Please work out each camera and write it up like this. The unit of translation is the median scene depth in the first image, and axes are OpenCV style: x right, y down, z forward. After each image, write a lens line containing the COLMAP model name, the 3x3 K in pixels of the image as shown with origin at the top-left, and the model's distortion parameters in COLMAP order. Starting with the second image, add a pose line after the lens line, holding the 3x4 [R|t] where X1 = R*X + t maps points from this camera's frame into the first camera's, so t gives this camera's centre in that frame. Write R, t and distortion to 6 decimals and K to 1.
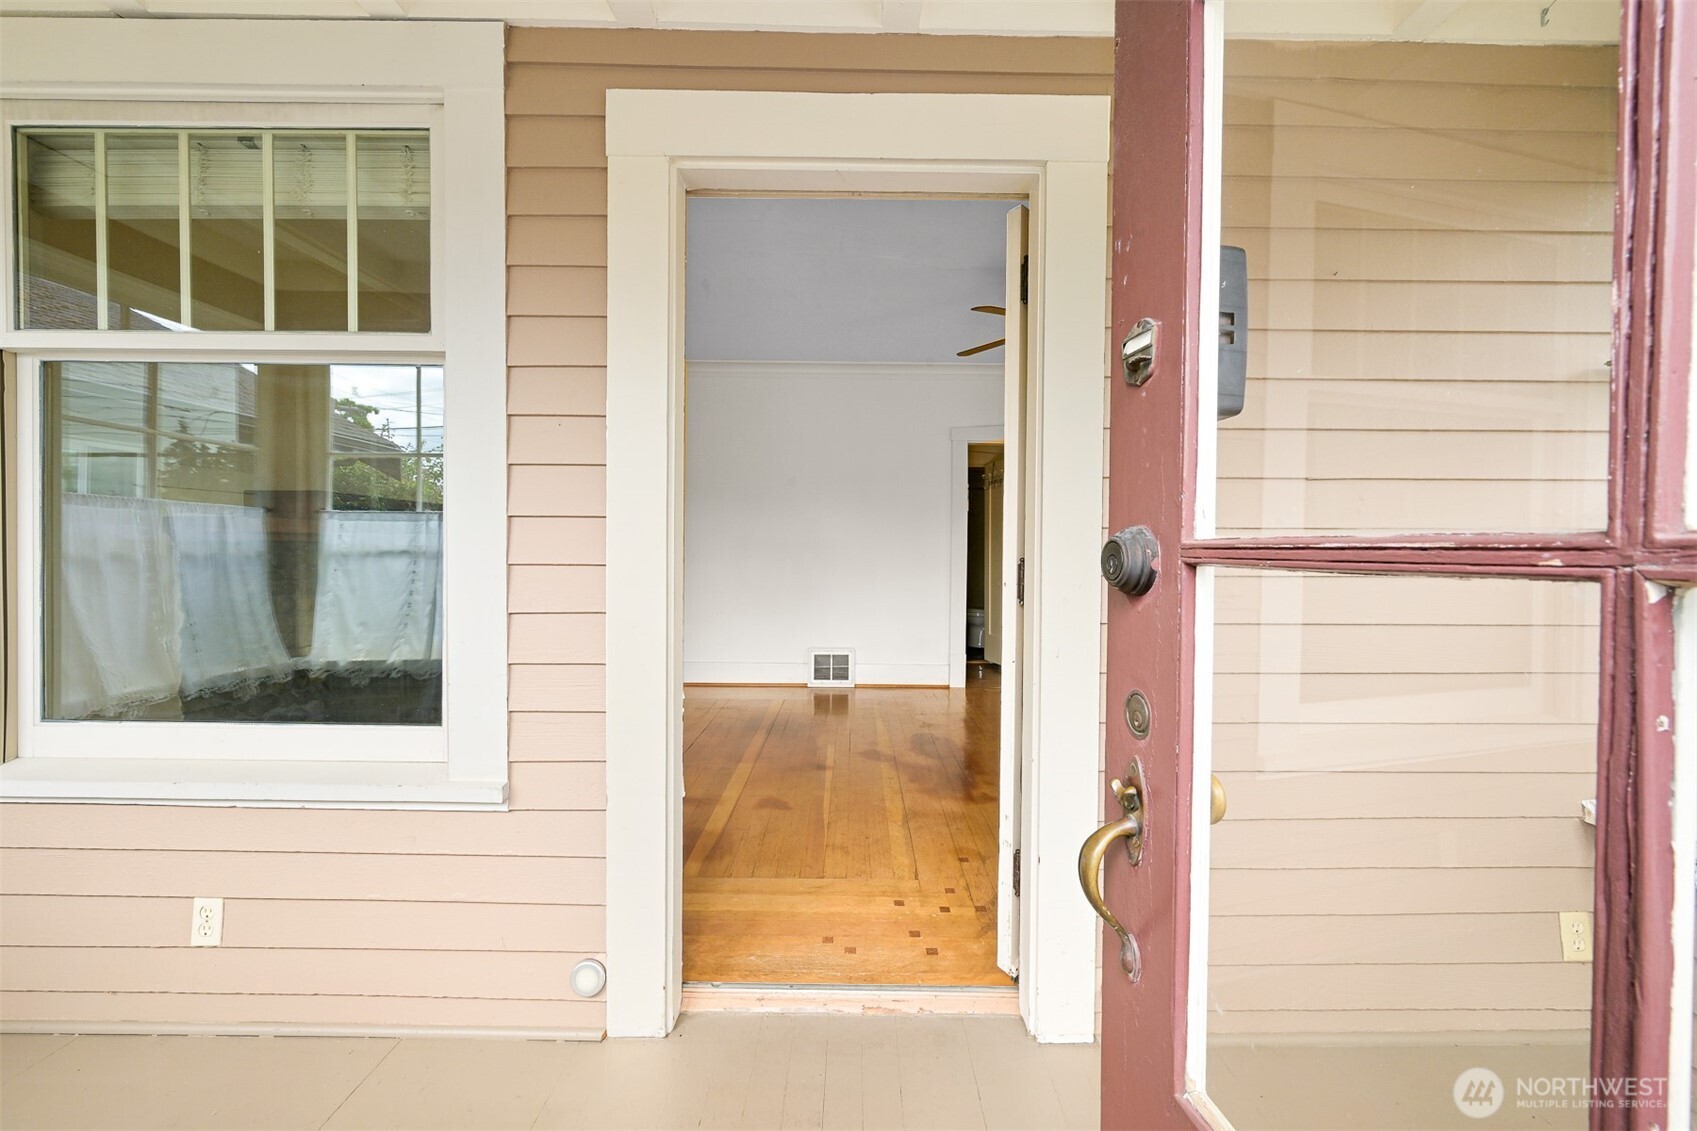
lens RADIAL K [[674.6, 0, 848.5], [0, 674.6, 565.5], [0, 0, 1]] dist [-0.000393, -0.000008]
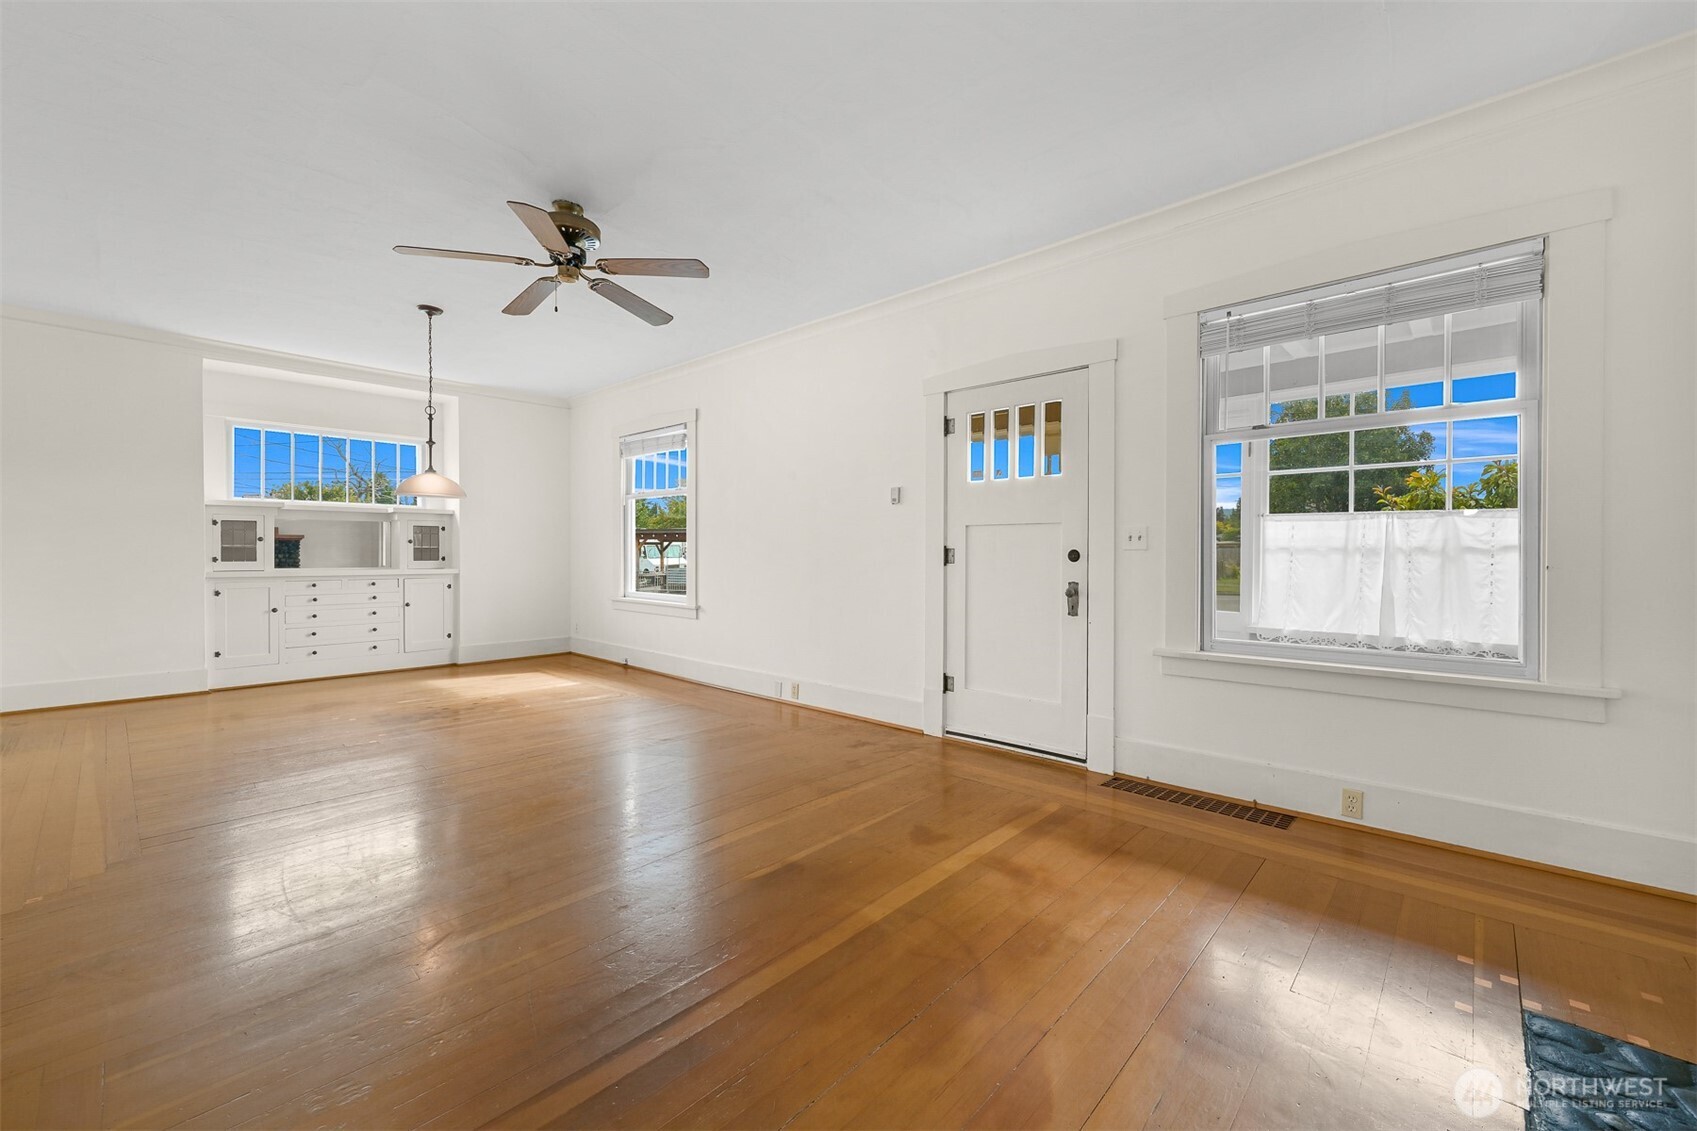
lens RADIAL K [[675.1, 0, 854.1], [0, 675.1, 557.6], [0, 0, 1]] dist [-0.001178, 0.000169]
pose [[-0.740362, -0.013671, 0.672069, -0.329838], [0.008742, 0.999513, 0.029962, -0.012894], [-0.672151, 0.028058, -0.739882, 0.904098]]
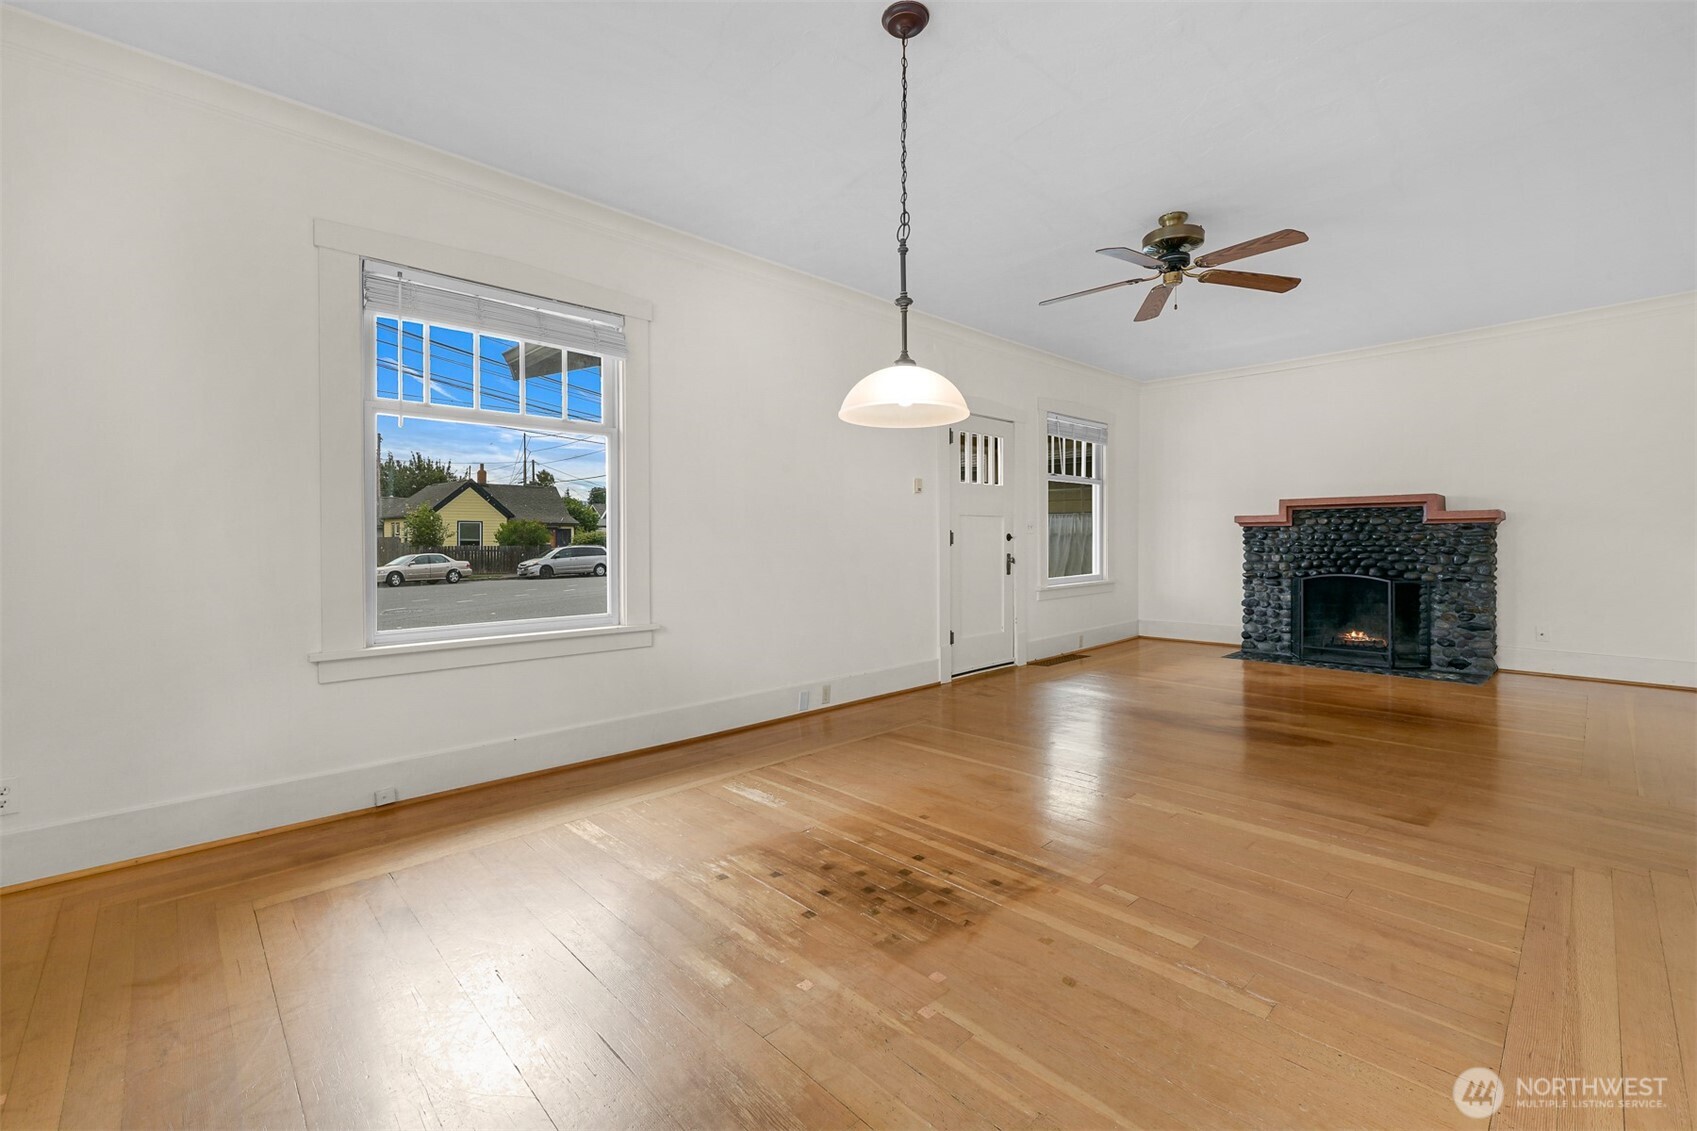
lens RADIAL K [[723.4, 0, 850.8], [0, 723.4, 542.0], [0, 0, 1]] dist [-0.002348, -0.000170]
pose [[-0.718584, 0.001403, -0.695439, 0.856147], [-0.015267, 0.999725, 0.017792, -0.002785], [0.695273, 0.023403, -0.718365, 0.916724]]
